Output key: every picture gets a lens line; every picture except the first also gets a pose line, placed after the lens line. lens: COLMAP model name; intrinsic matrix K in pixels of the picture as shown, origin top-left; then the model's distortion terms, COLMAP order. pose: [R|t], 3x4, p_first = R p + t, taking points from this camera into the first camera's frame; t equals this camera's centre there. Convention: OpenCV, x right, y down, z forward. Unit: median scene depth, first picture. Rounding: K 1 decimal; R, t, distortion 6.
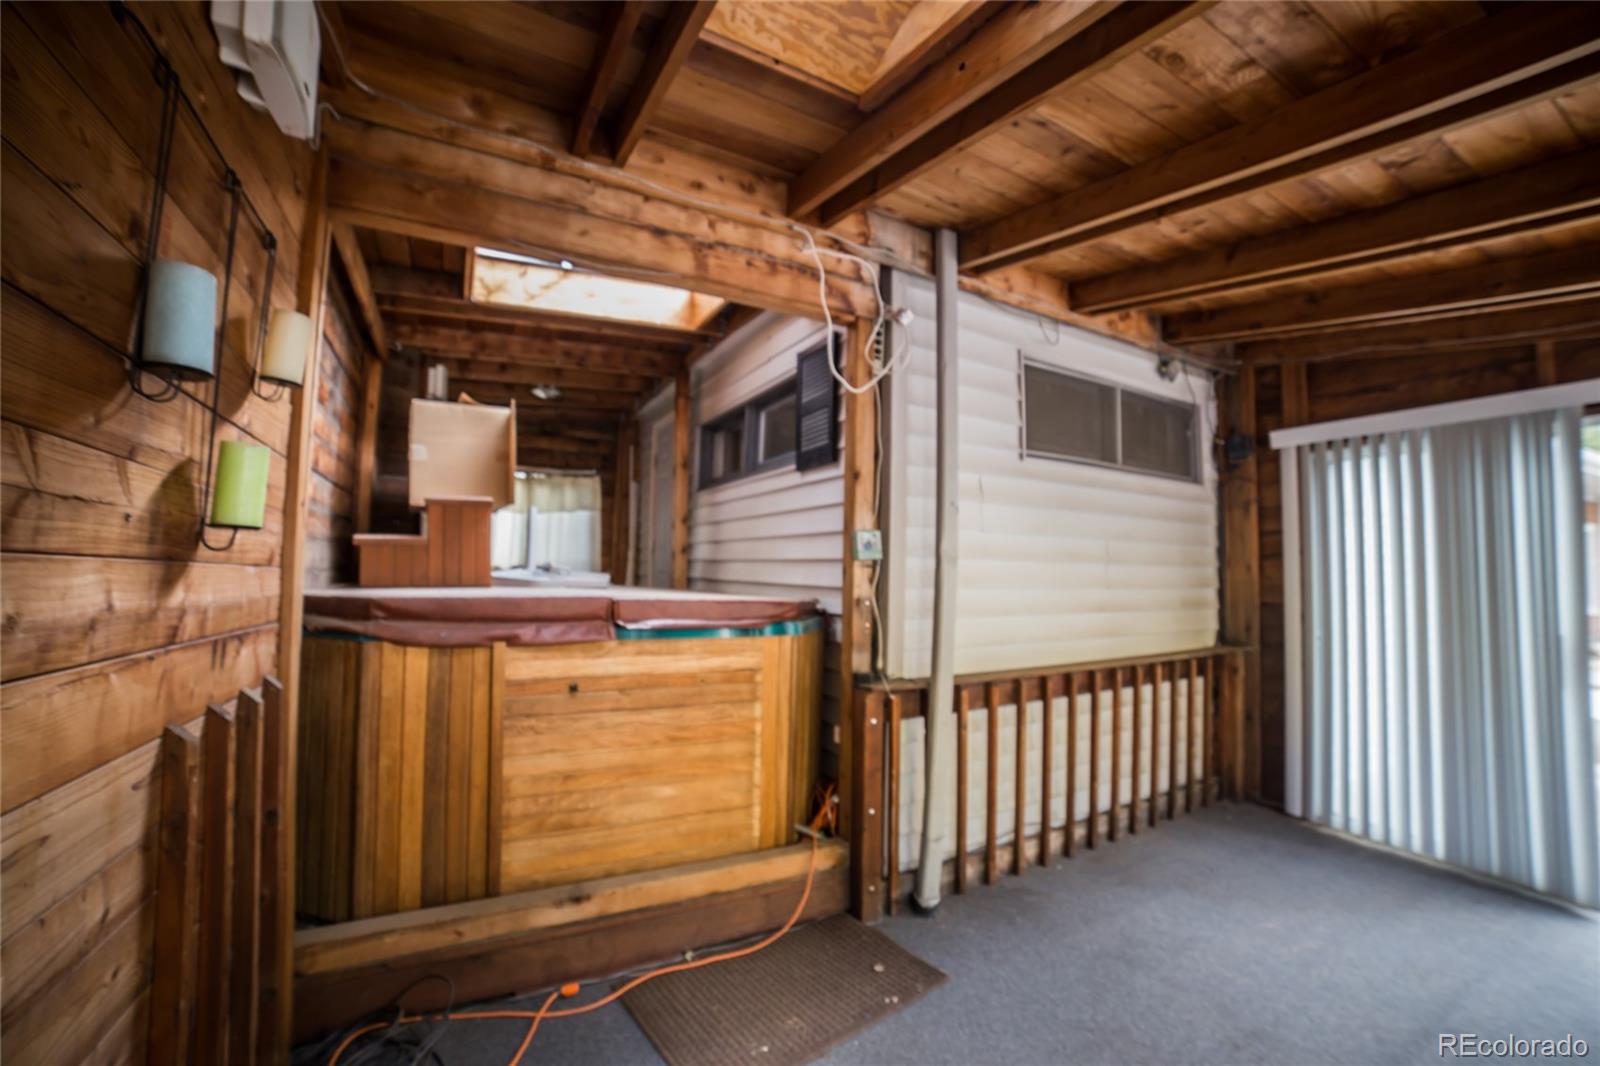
lens RADIAL K [[642.1, 0, 799.9], [0, 642.1, 549.0], [0, 0, 1]] dist [-0.110429, 0.036639]
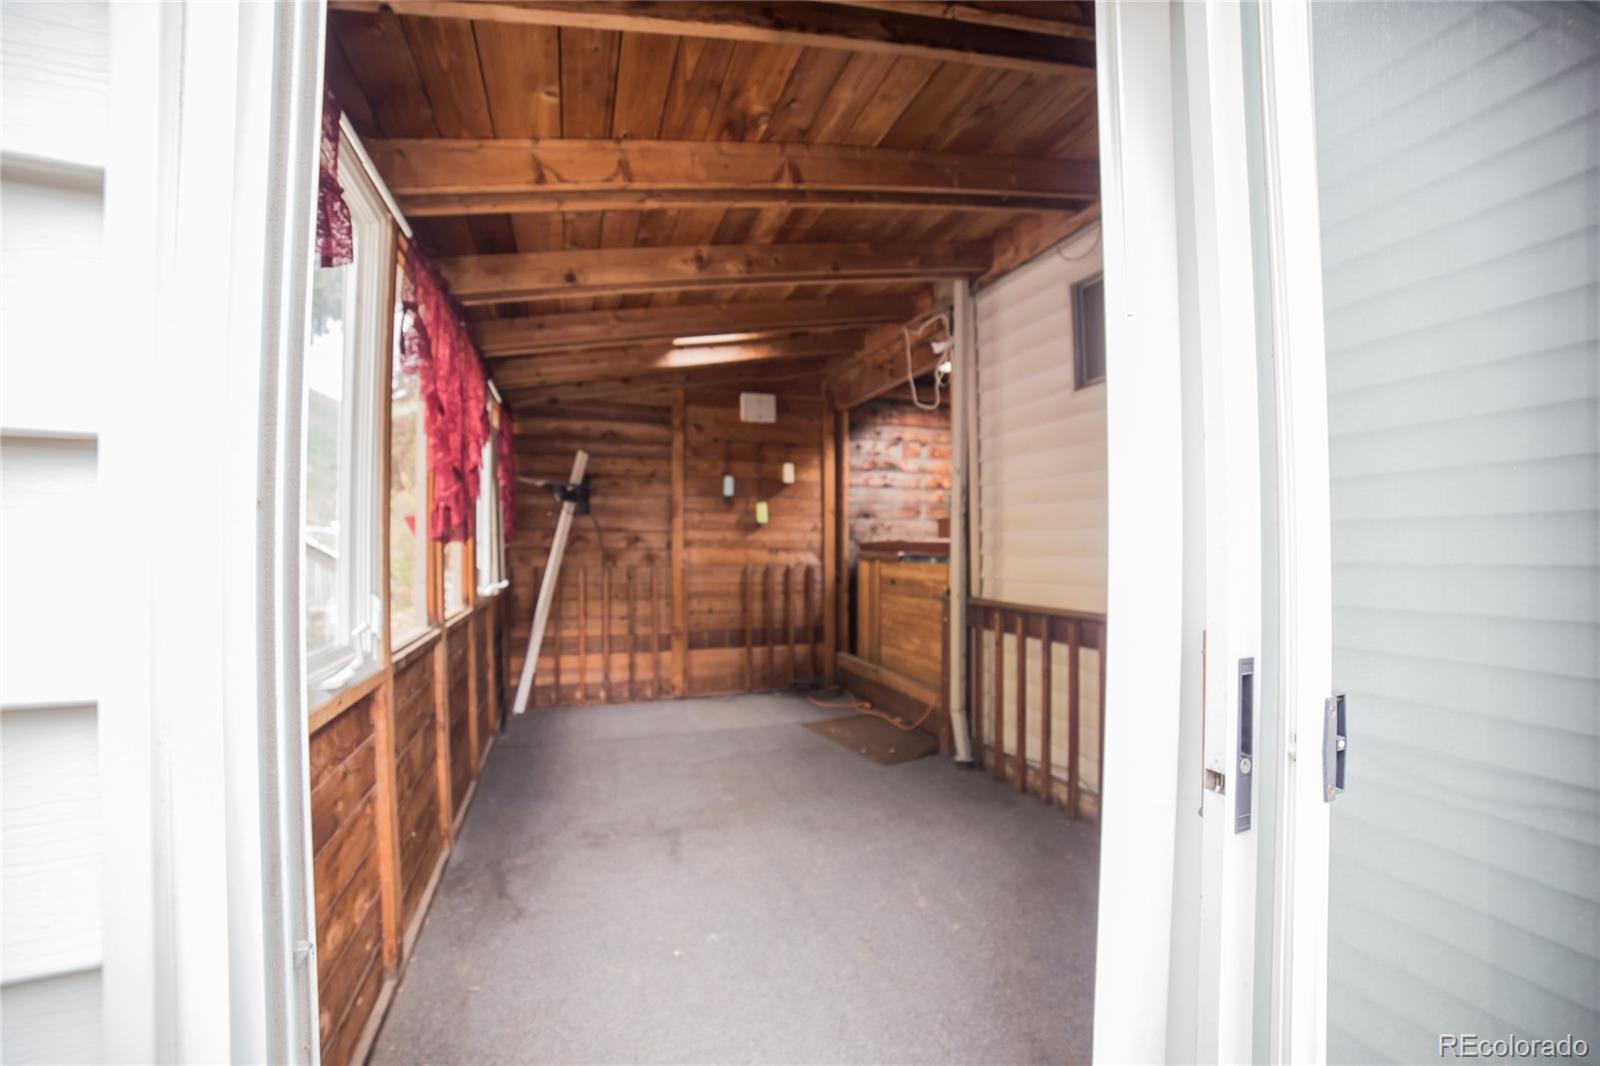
lens RADIAL K [[642.1, 0, 799.9], [0, 642.1, 549.0], [0, 0, 1]] dist [-0.110429, 0.036639]
pose [[-0.151885, -0.010553, -0.988342, 1.699210], [0.037991, 0.999142, -0.016507, 0.115194], [0.987668, -0.040055, -0.151354, 0.903841]]
